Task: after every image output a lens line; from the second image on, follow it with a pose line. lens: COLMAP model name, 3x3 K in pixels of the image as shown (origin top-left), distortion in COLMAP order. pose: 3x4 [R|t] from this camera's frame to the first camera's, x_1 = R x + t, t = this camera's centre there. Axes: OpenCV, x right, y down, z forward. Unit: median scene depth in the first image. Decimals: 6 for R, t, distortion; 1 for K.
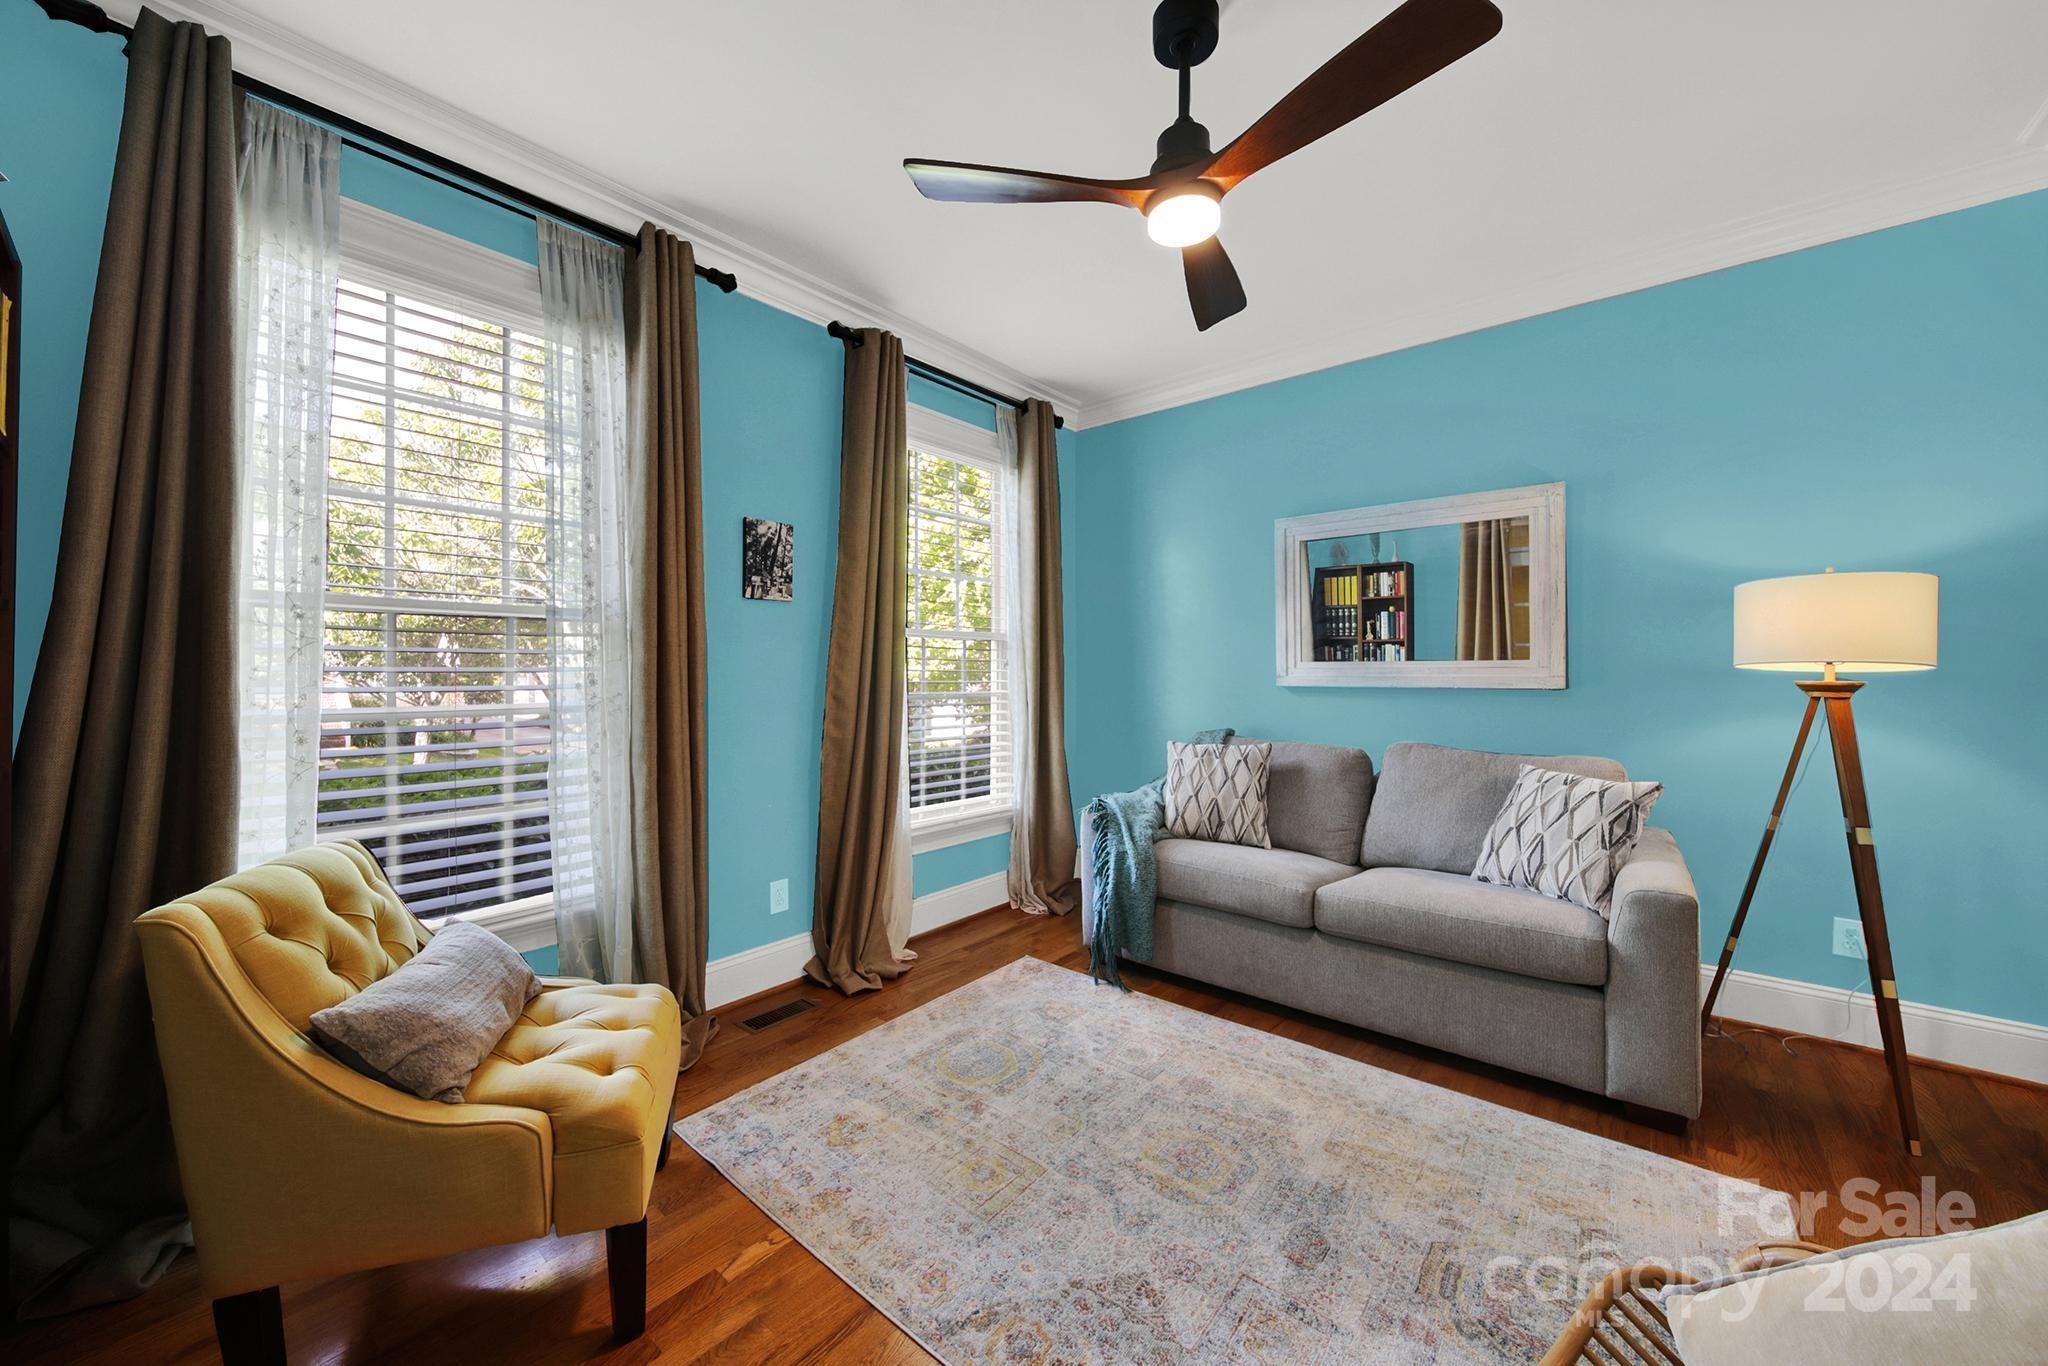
lens RADIAL K [[741.8, 0, 1014.6], [0, 741.8, 673.2], [0, 0, 1]] dist [-0.003744, -0.000369]
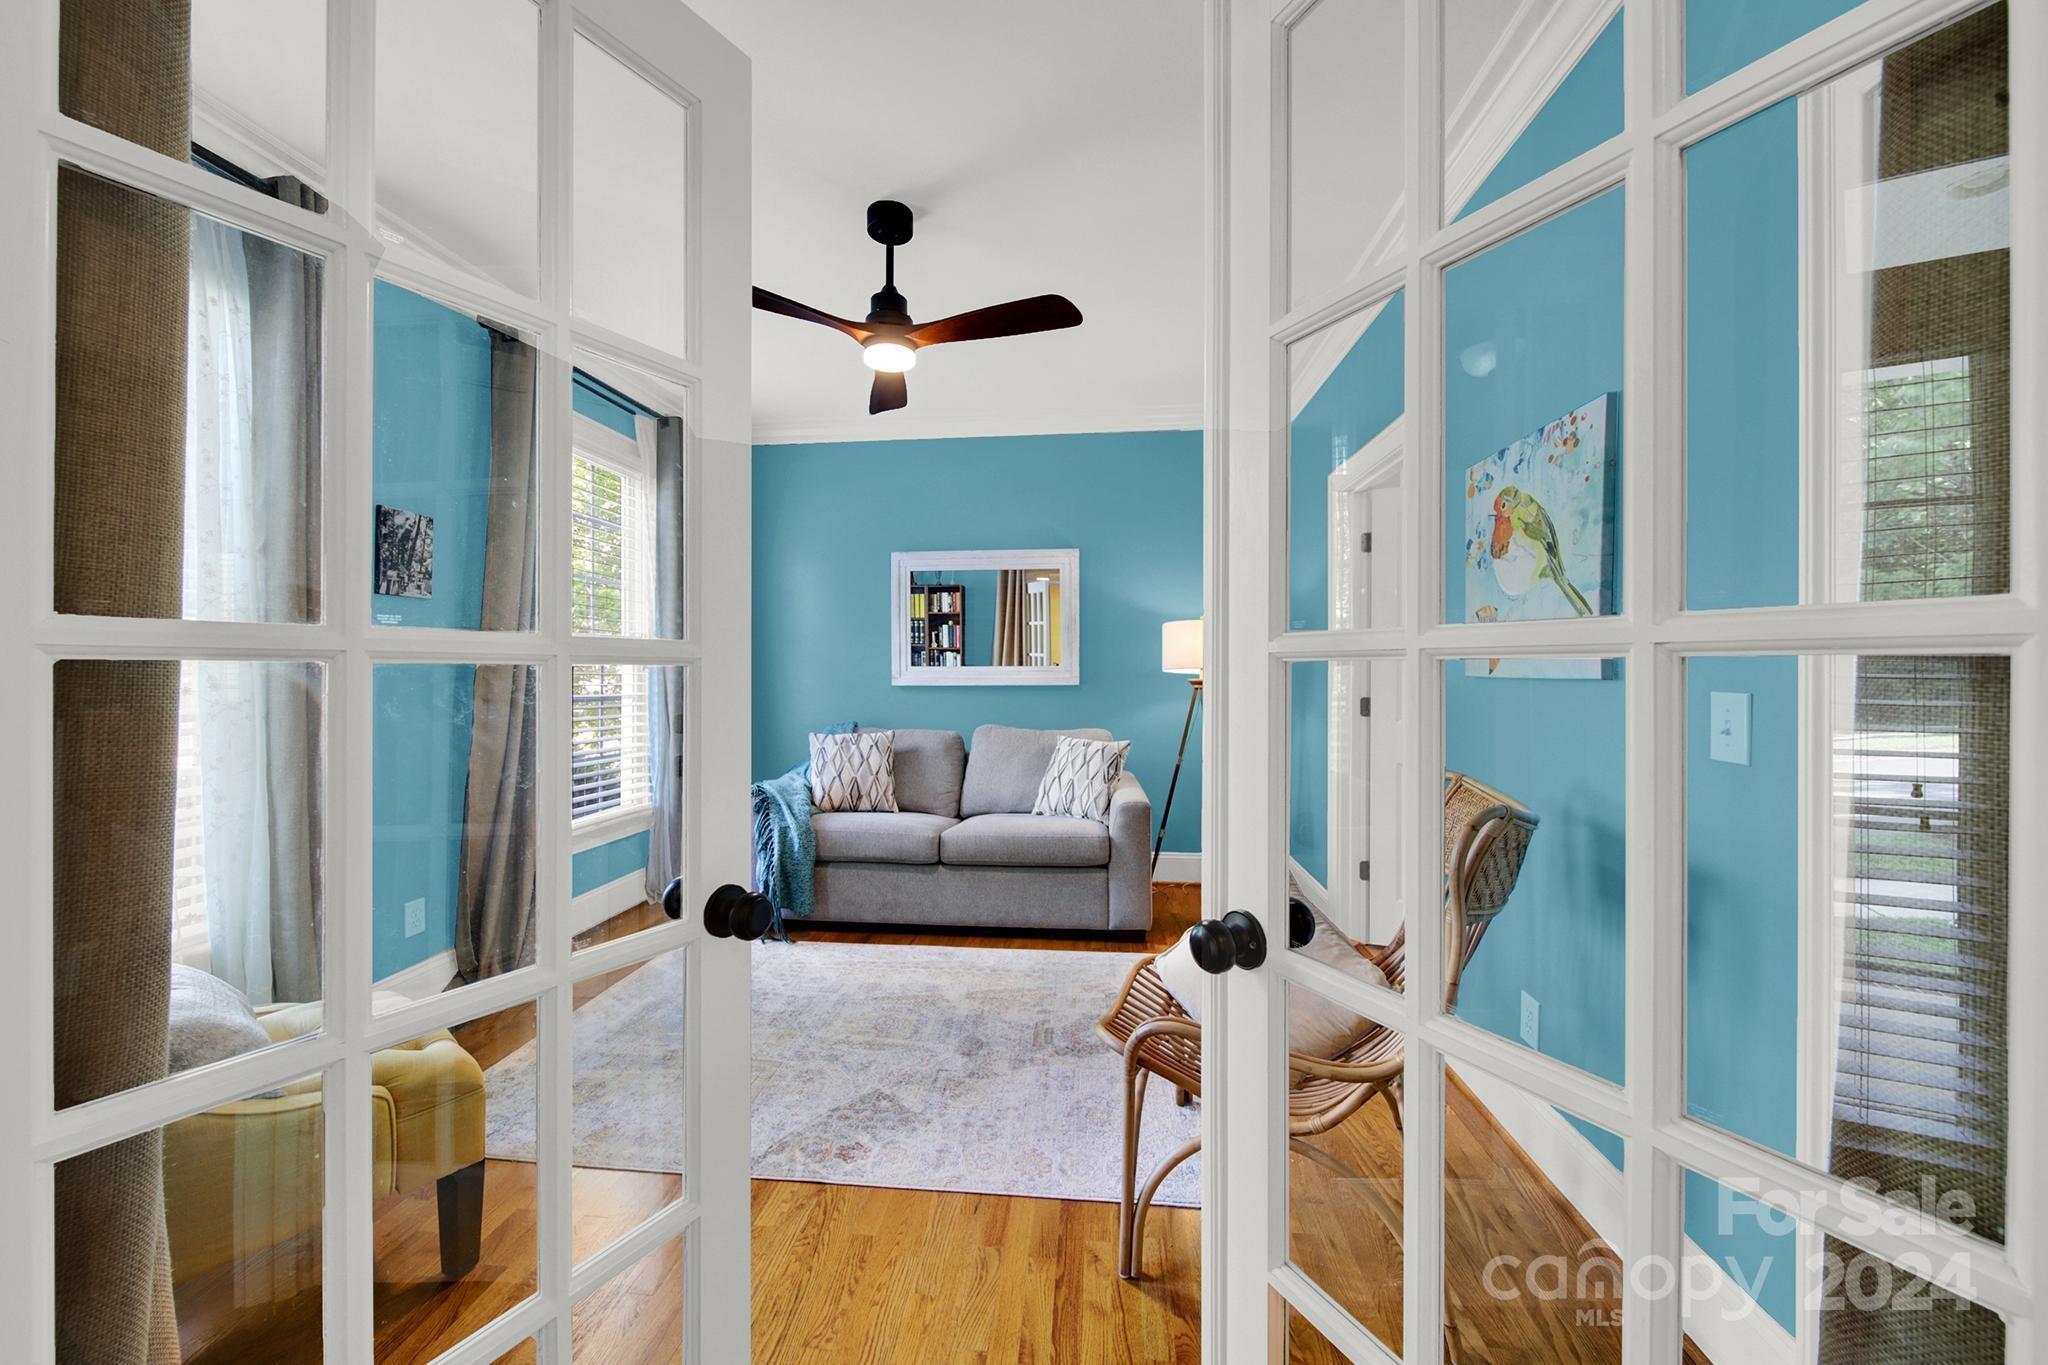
lens RADIAL K [[741.8, 0, 1014.6], [0, 741.8, 672.7], [0, 0, 1]] dist [-0.003744, -0.000369]
pose [[0.829152, 0.000268, 0.559023, -0.214442], [0.001967, 0.999992, -0.003398, 0.000342], [-0.559019, 0.003917, 0.829145, -0.184343]]
